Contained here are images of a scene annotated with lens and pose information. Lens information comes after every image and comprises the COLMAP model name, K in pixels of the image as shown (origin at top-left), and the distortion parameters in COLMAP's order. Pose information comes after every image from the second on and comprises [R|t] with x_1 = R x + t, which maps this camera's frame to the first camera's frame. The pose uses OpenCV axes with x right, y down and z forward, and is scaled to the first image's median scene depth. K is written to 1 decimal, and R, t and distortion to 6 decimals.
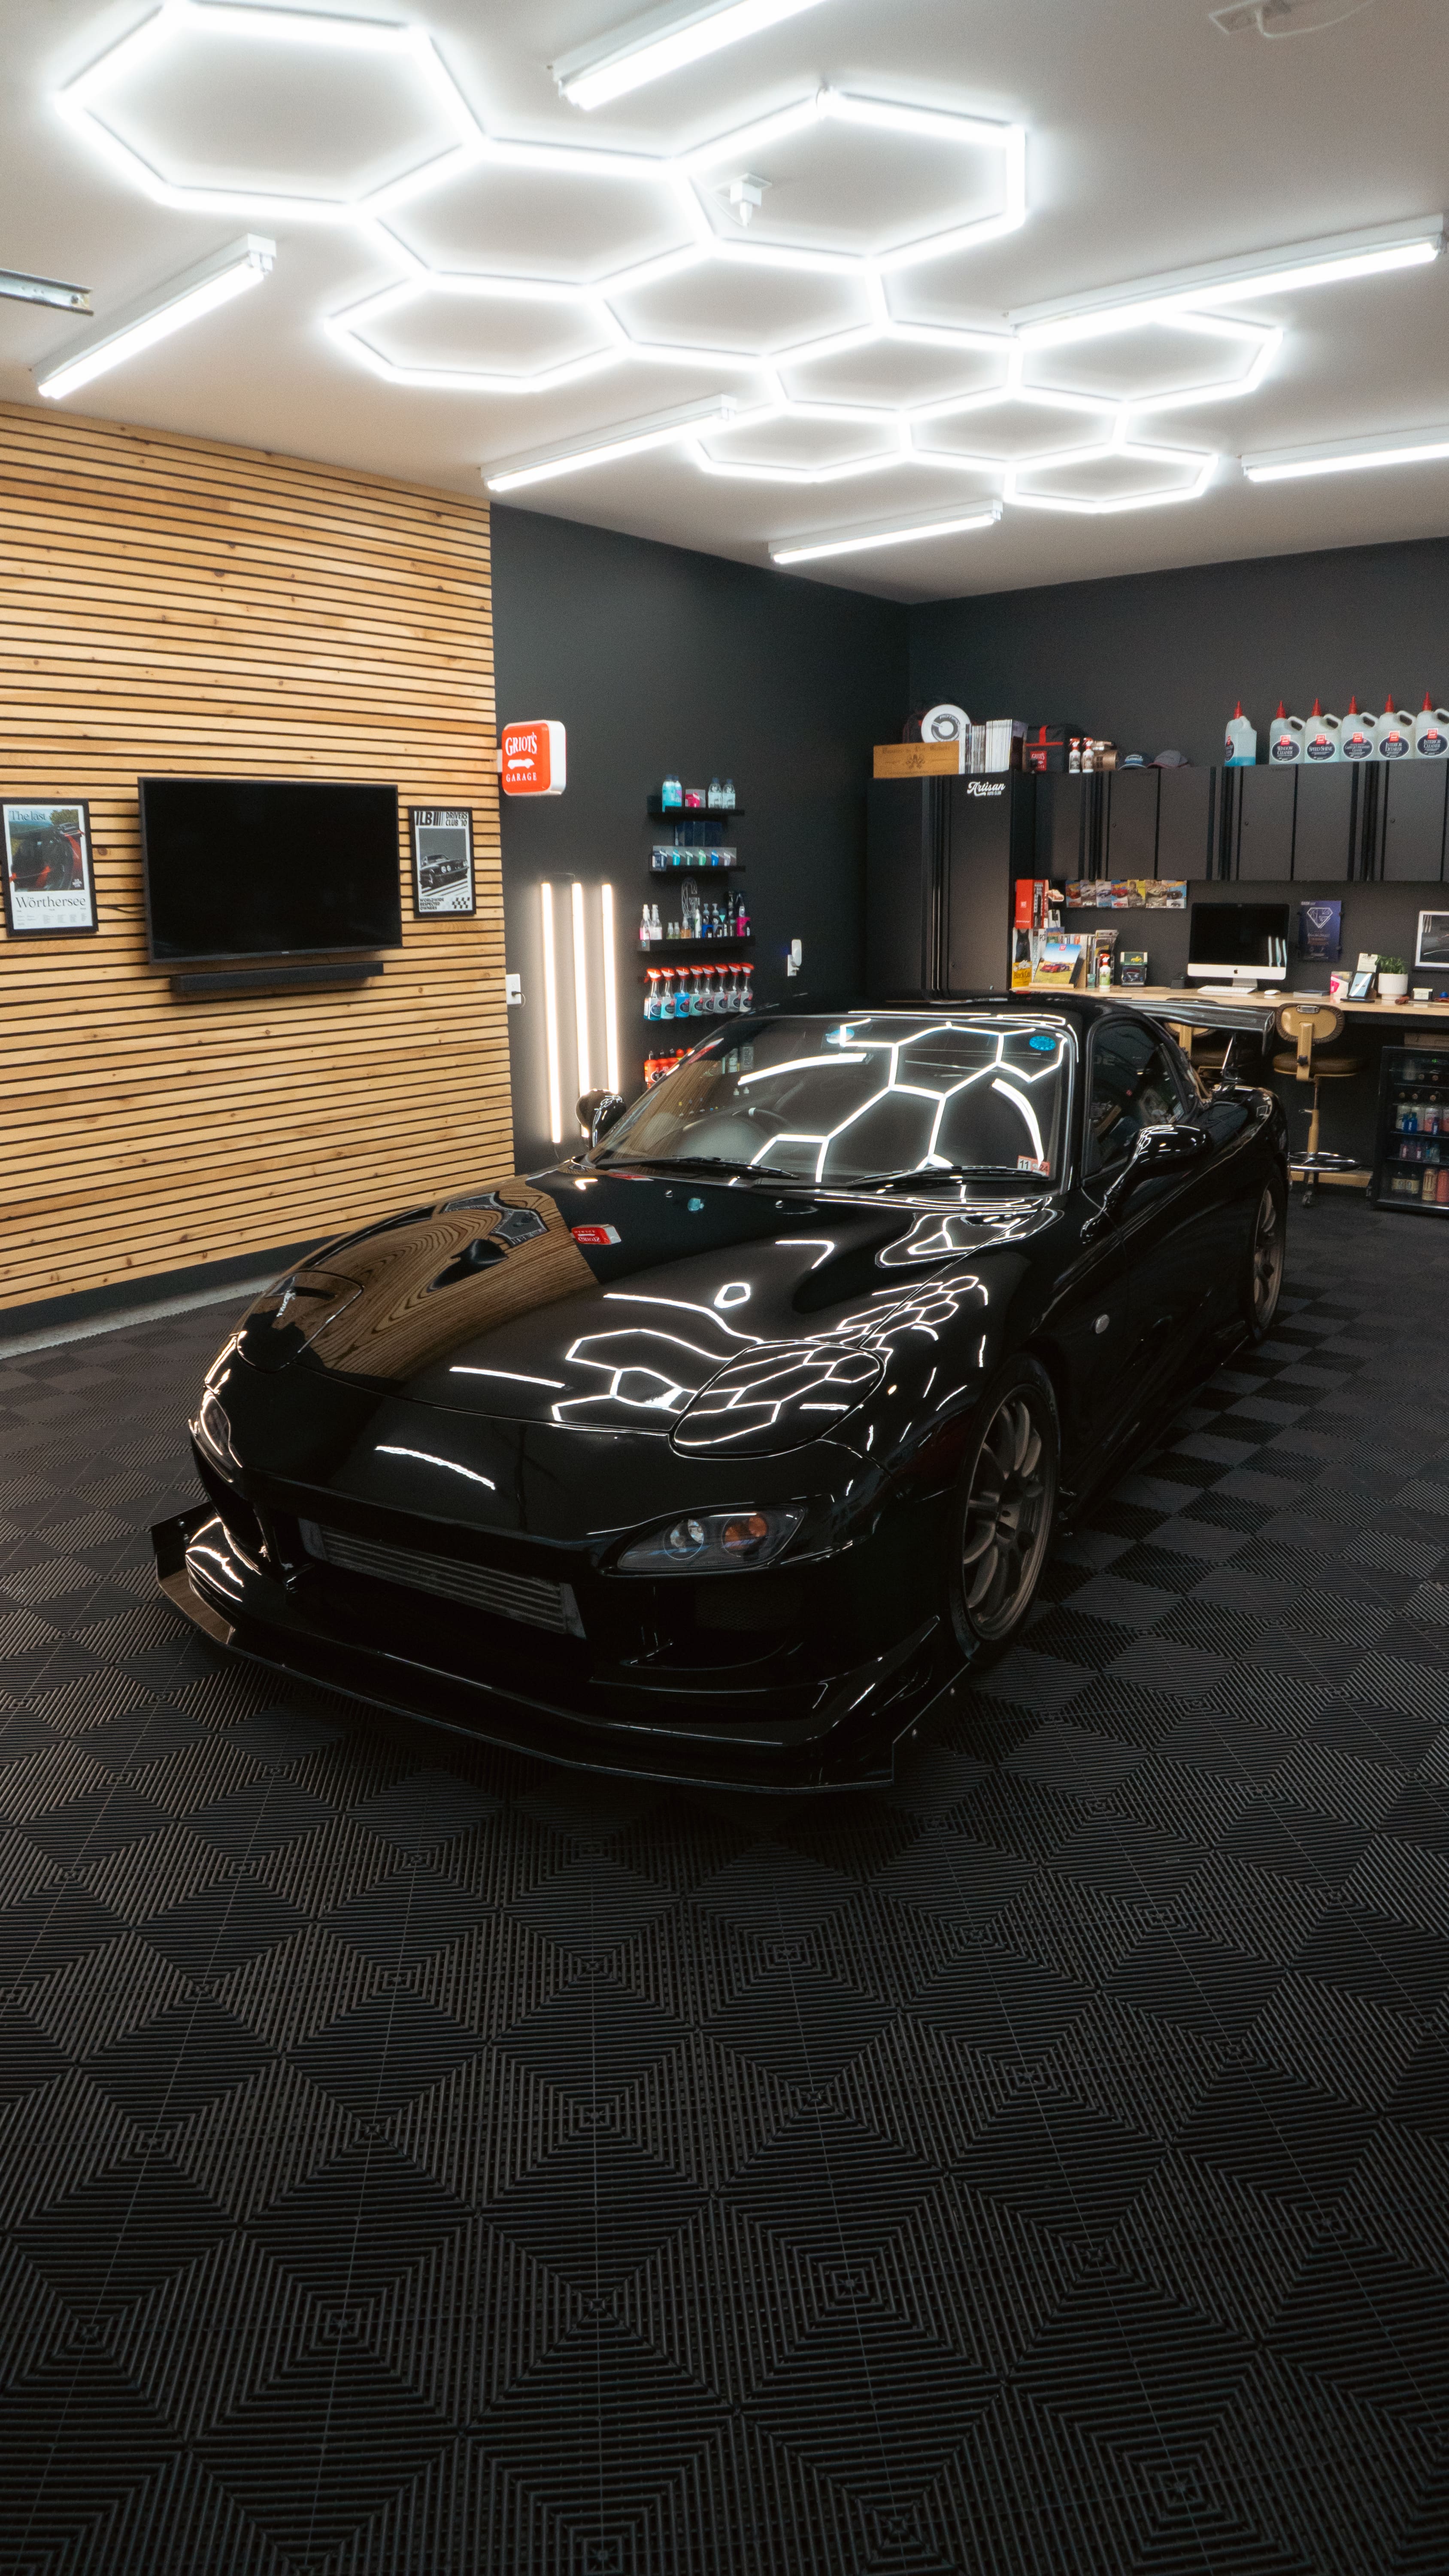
lens RADIAL K [[1465.3, 0, 724.5], [0, 1465.3, 1288.0], [0, 0, 1]] dist [-0.130051, 0.018717]
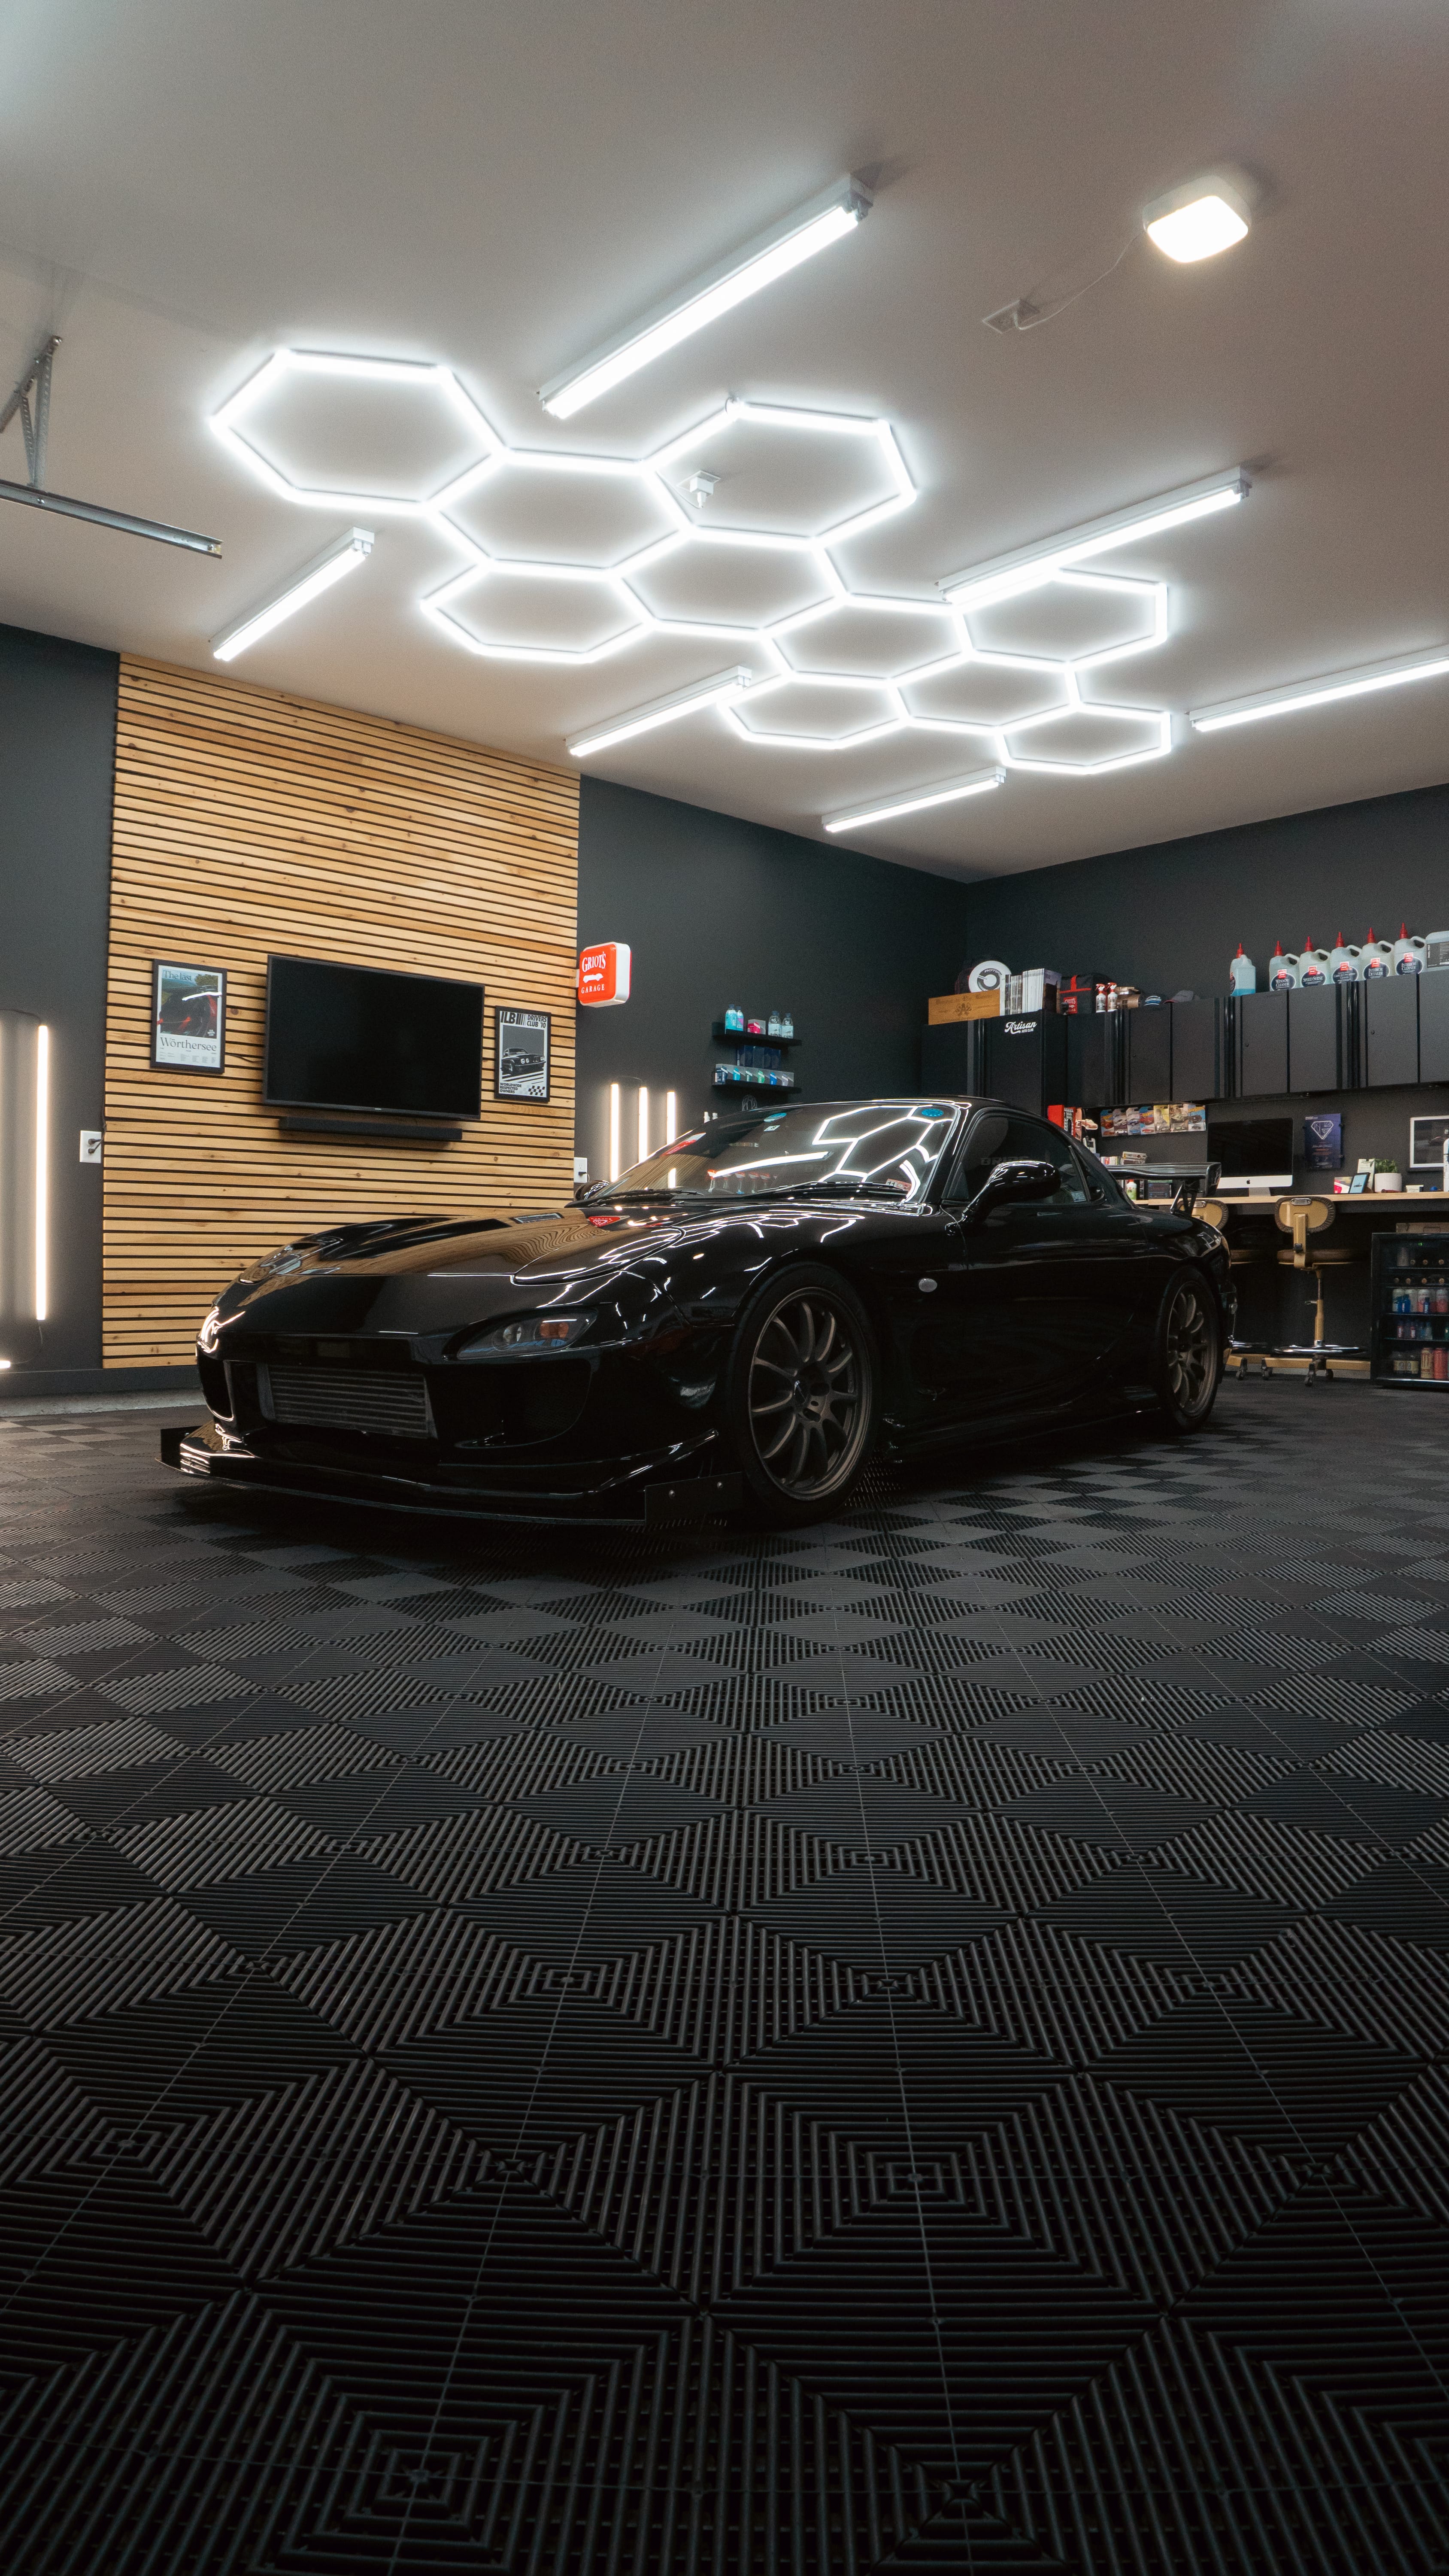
lens RADIAL K [[1465.3, 0, 724.5], [0, 1465.3, 1288.0], [0, 0, 1]] dist [-0.130051, 0.018717]
pose [[0.991910, 0.025349, -0.124385, 0.123402], [-0.054227, 0.970568, -0.234643, 0.163260], [0.114776, 0.239490, 0.964091, -0.092844]]
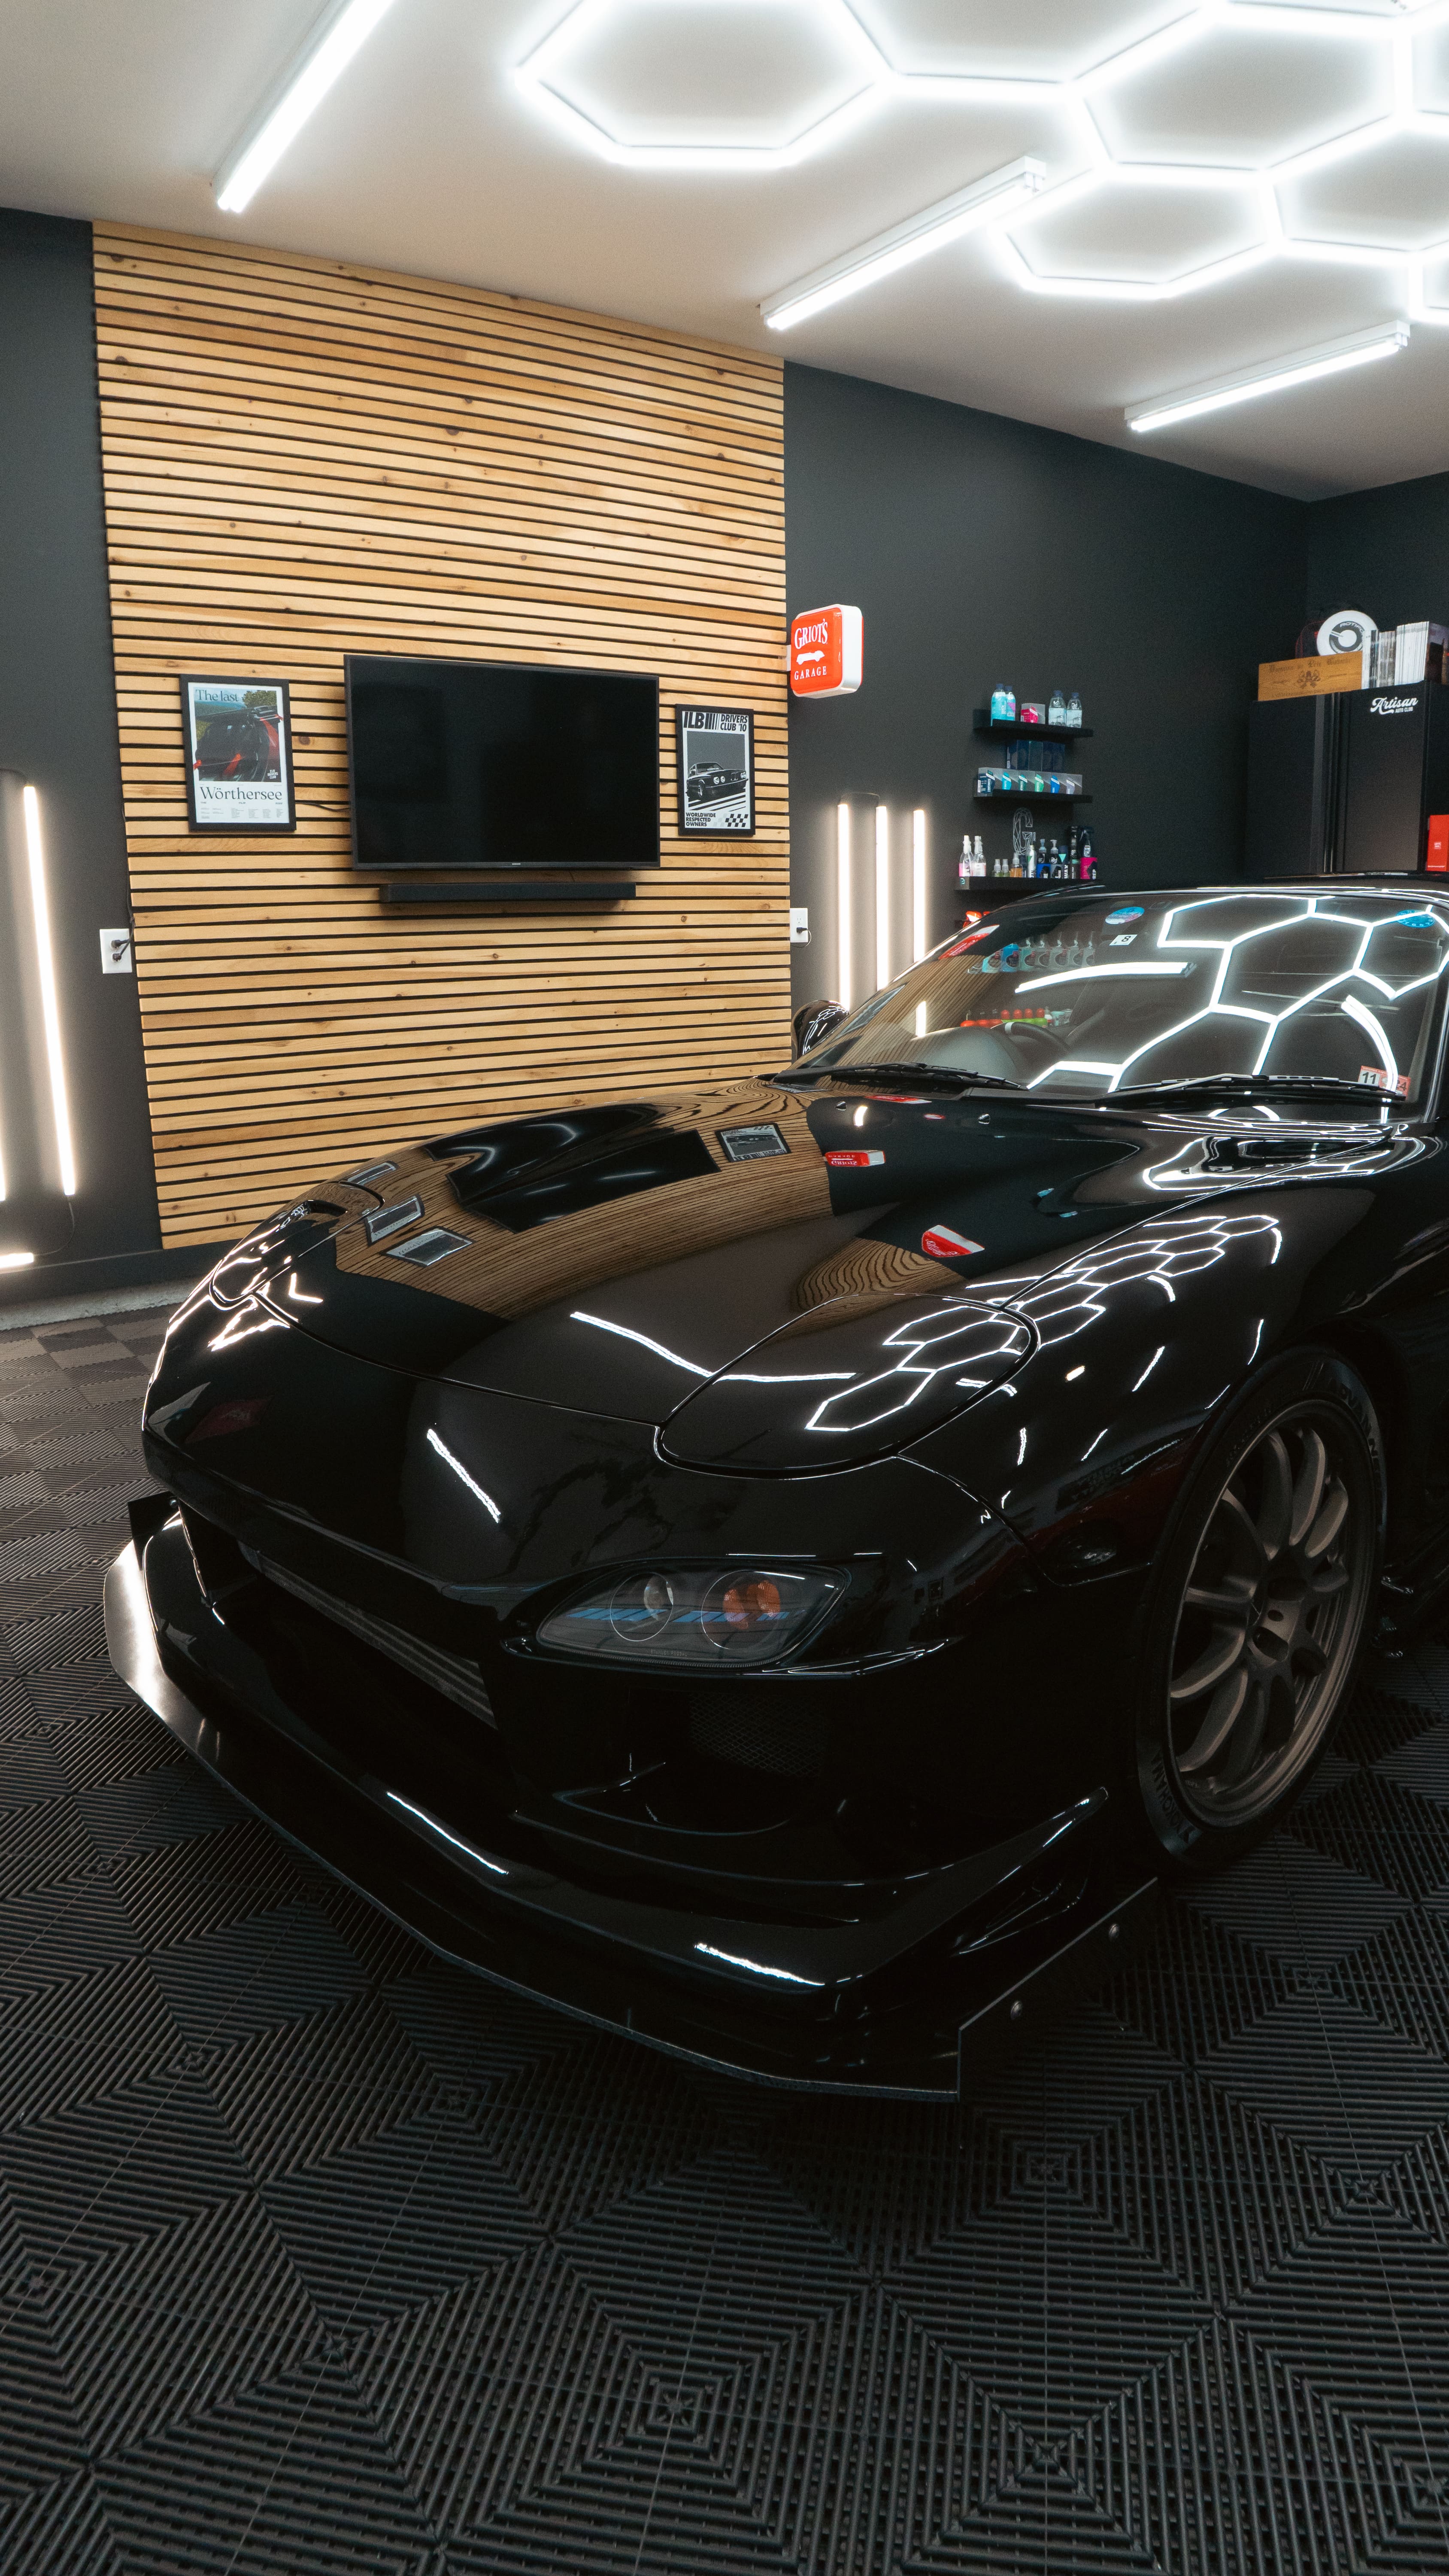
lens RADIAL K [[1465.3, 0, 724.5], [0, 1465.3, 1288.0], [0, 0, 1]] dist [-0.130051, 0.018717]
pose [[0.962063, 0.060446, -0.266048, 0.057579], [-0.064638, 0.997884, -0.007020, 0.018640], [0.265061, 0.023950, 0.963934, 0.176167]]
